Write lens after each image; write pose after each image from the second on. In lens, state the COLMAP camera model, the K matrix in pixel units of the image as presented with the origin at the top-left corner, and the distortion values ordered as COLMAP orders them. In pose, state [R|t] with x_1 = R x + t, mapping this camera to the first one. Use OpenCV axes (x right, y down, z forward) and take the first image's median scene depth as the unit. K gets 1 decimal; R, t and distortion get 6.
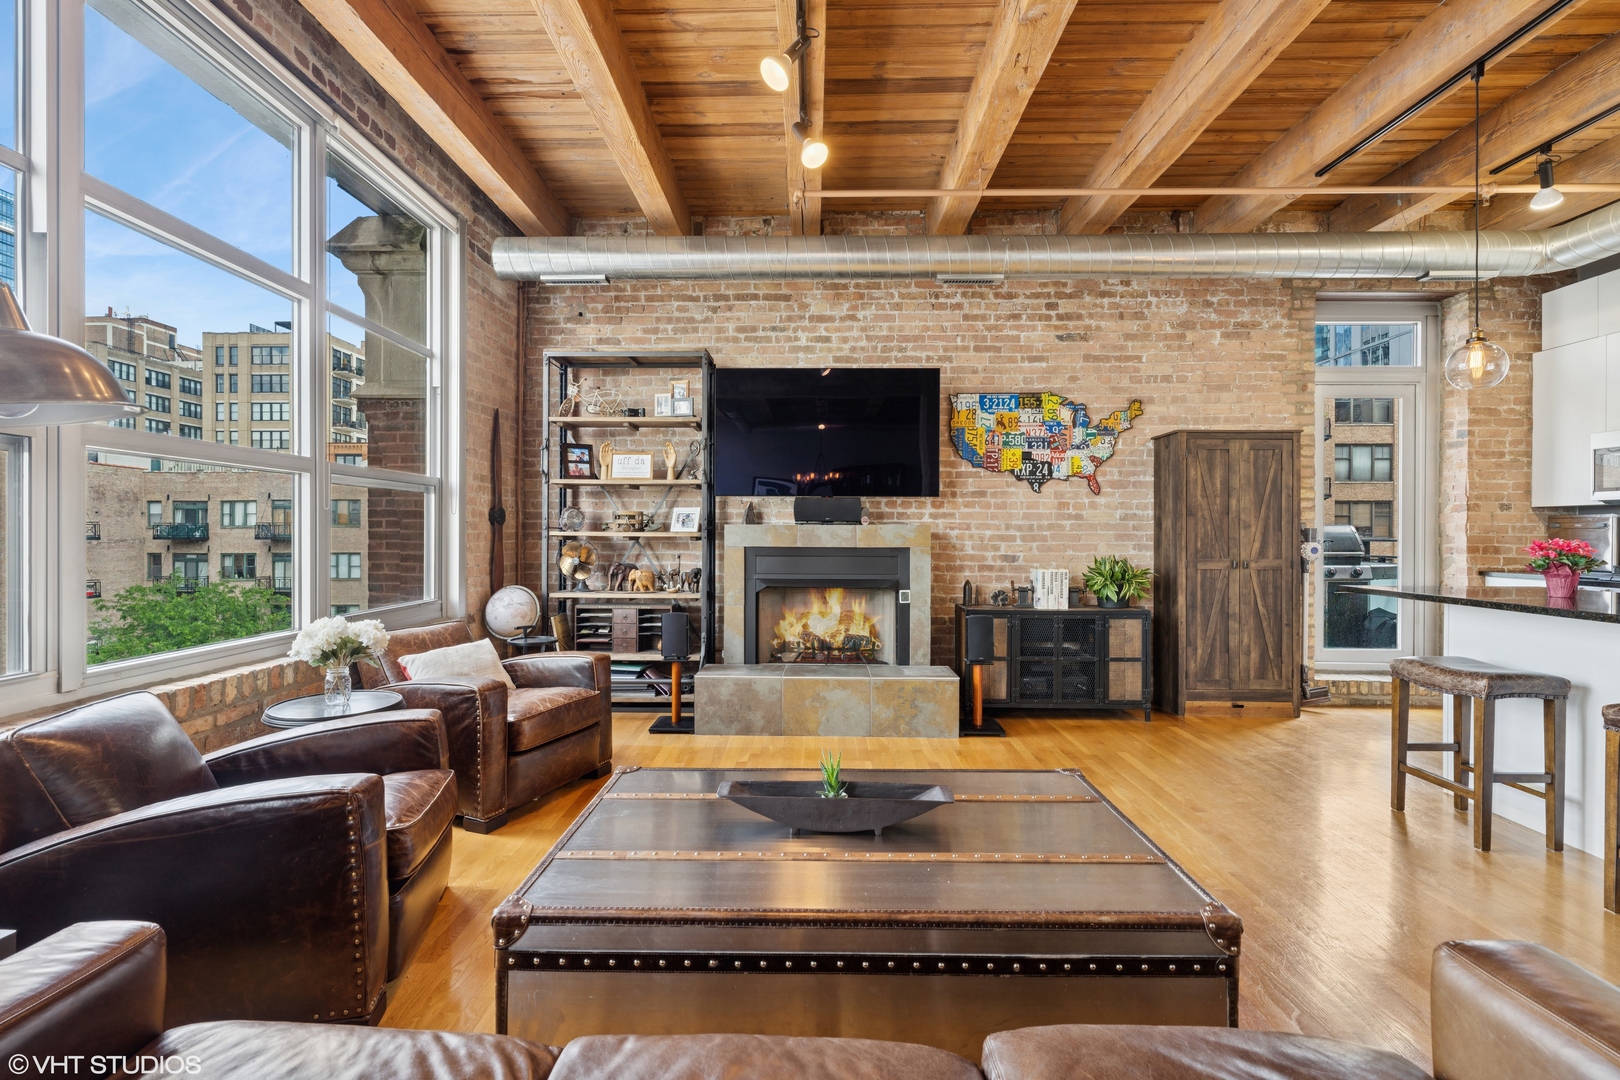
lens RADIAL K [[780.3, 0, 810.0], [0, 780.3, 540.0], [0, 0, 1]] dist [-0.006807, -0.000067]
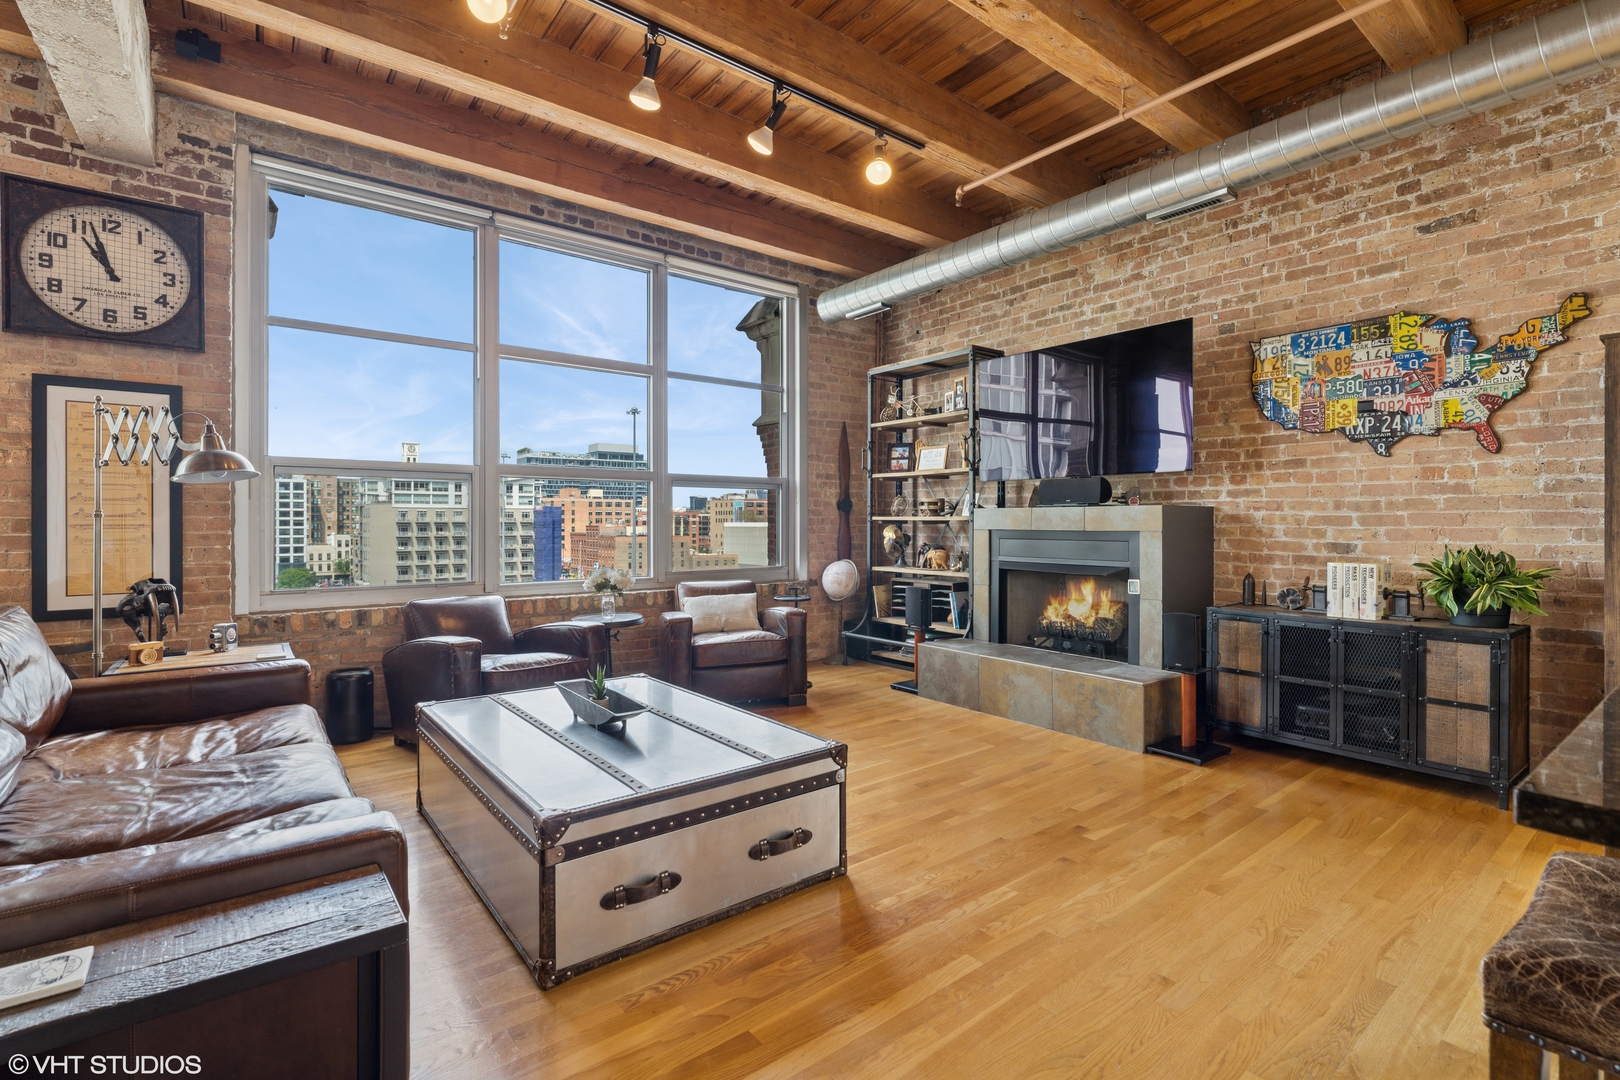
lens RADIAL K [[743.7, 0, 806.2], [0, 743.7, 528.9], [0, 0, 1]] dist [-0.003029, 0.000375]
pose [[0.635795, 0.003528, -0.771850, 0.478206], [-0.004474, 0.999990, 0.000885, 0.007214], [0.771845, 0.002890, 0.635804, 0.161229]]
